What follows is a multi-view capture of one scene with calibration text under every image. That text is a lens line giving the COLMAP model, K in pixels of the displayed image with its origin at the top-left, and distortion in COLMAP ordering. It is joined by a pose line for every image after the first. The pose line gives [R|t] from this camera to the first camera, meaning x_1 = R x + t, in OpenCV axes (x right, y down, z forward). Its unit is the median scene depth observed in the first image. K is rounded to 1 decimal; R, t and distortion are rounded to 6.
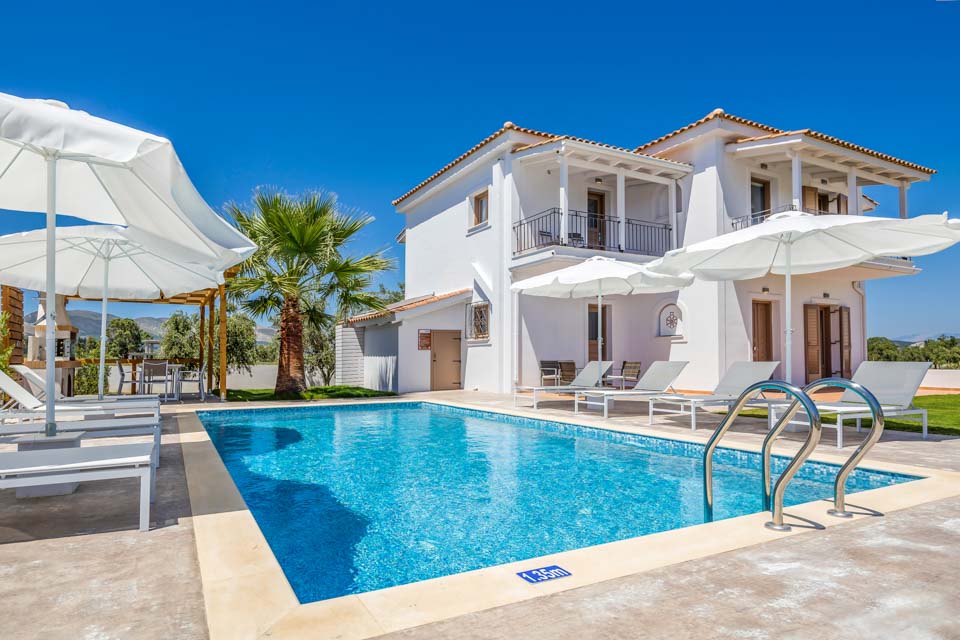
lens RADIAL K [[525.7, 0, 403.1], [0, 525.7, 348.4], [0, 0, 1]] dist [0.000333, -0.000326]
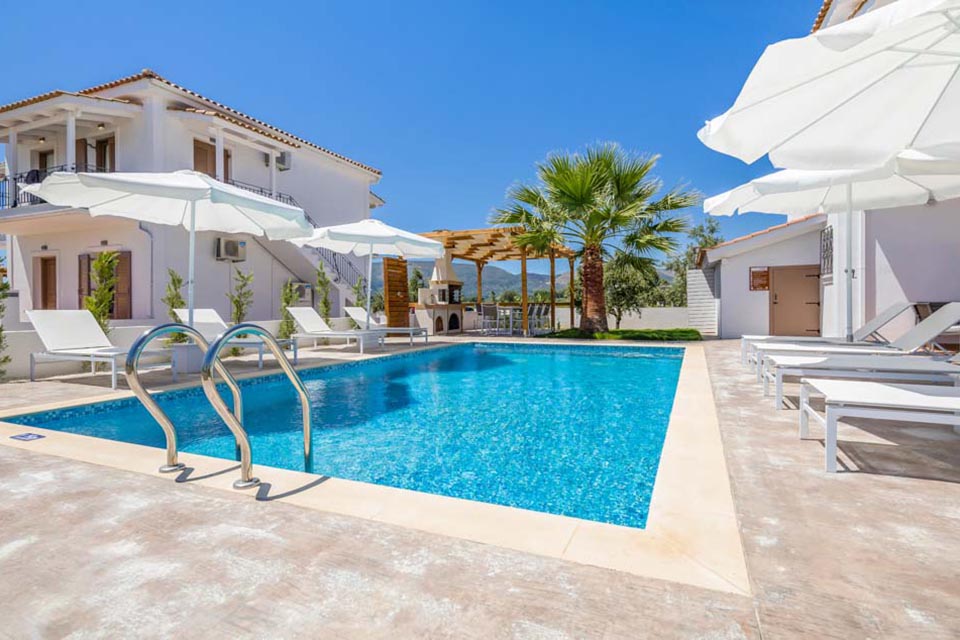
lens RADIAL K [[454.3, 0, 459.0], [0, 454.3, 318.7], [0, 0, 1]] dist [0.018826, -0.000053]
pose [[0.664638, 0.022178, -0.746836, 0.470614], [0.020700, 0.998629, 0.048077, 0.004001], [0.746878, -0.047413, 0.663268, 0.224586]]
